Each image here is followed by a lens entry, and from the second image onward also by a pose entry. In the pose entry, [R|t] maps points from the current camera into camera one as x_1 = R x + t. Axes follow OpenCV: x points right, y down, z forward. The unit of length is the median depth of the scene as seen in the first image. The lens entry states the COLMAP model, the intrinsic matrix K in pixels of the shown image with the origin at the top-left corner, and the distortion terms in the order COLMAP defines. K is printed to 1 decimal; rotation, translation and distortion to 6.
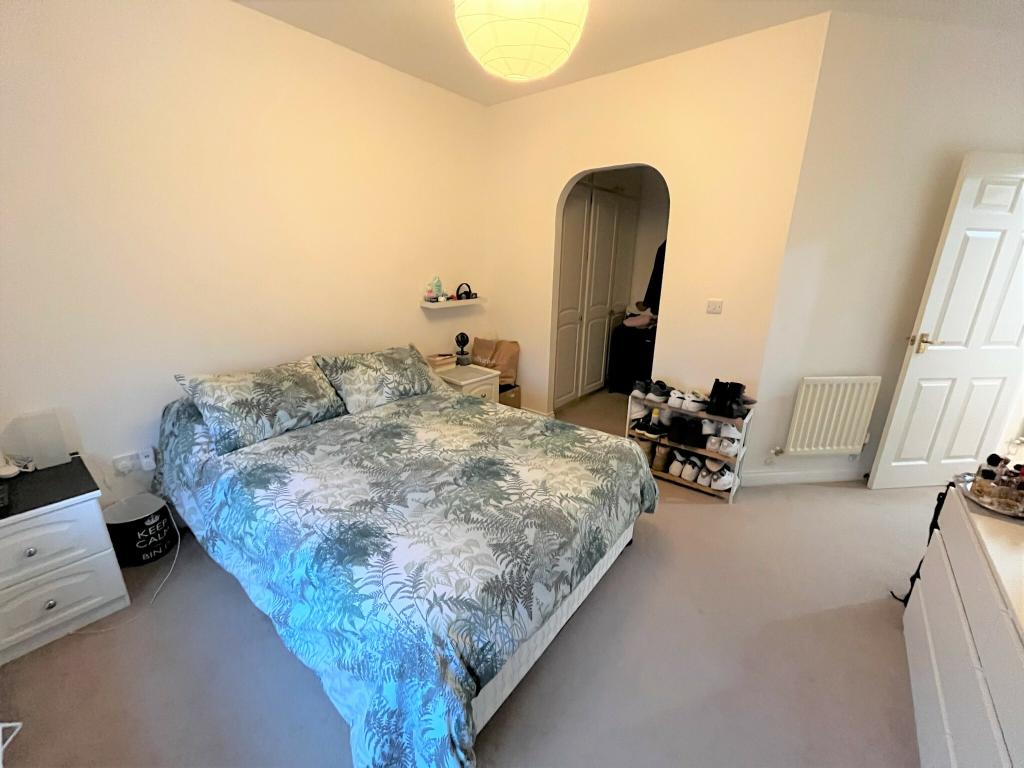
lens RADIAL K [[413.0, 0, 513.8], [0, 413.0, 383.8], [0, 0, 1]] dist [0.002163, 0.000228]
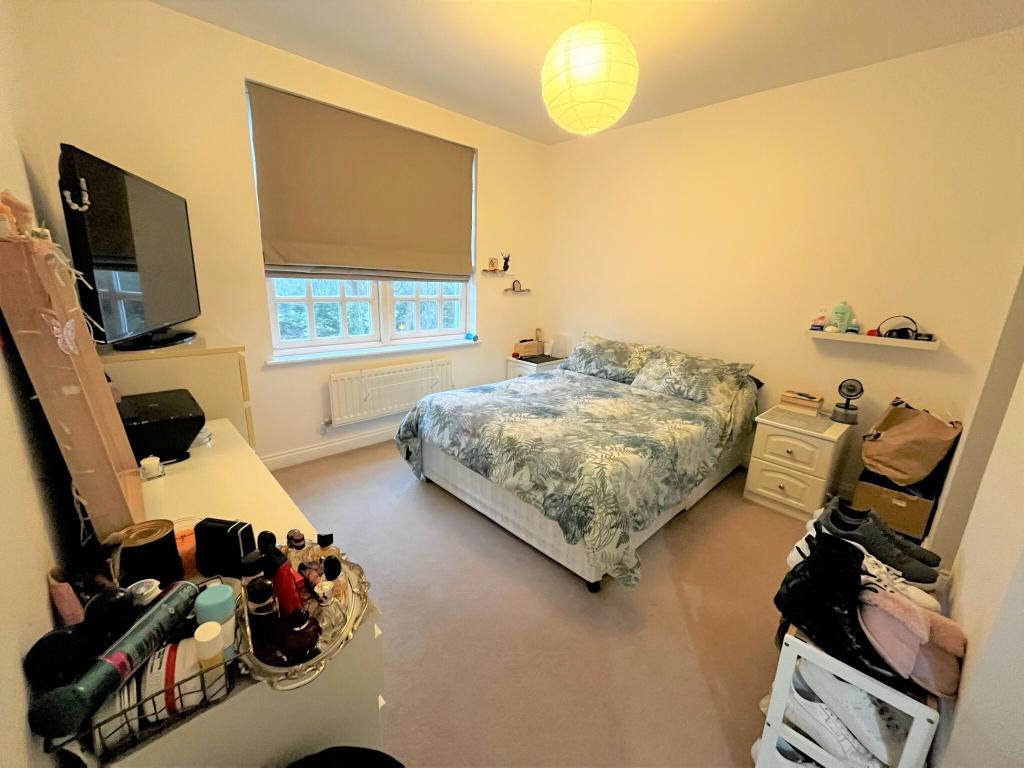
lens RADIAL K [[413.0, 0, 514.4], [0, 413.0, 379.6], [0, 0, 1]] dist [0.002163, 0.000228]
pose [[-0.140819, 0.218997, -0.965510, 0.890304], [-0.327444, 0.910042, 0.254173, -0.151260], [0.934318, 0.351943, -0.056442, 0.646874]]
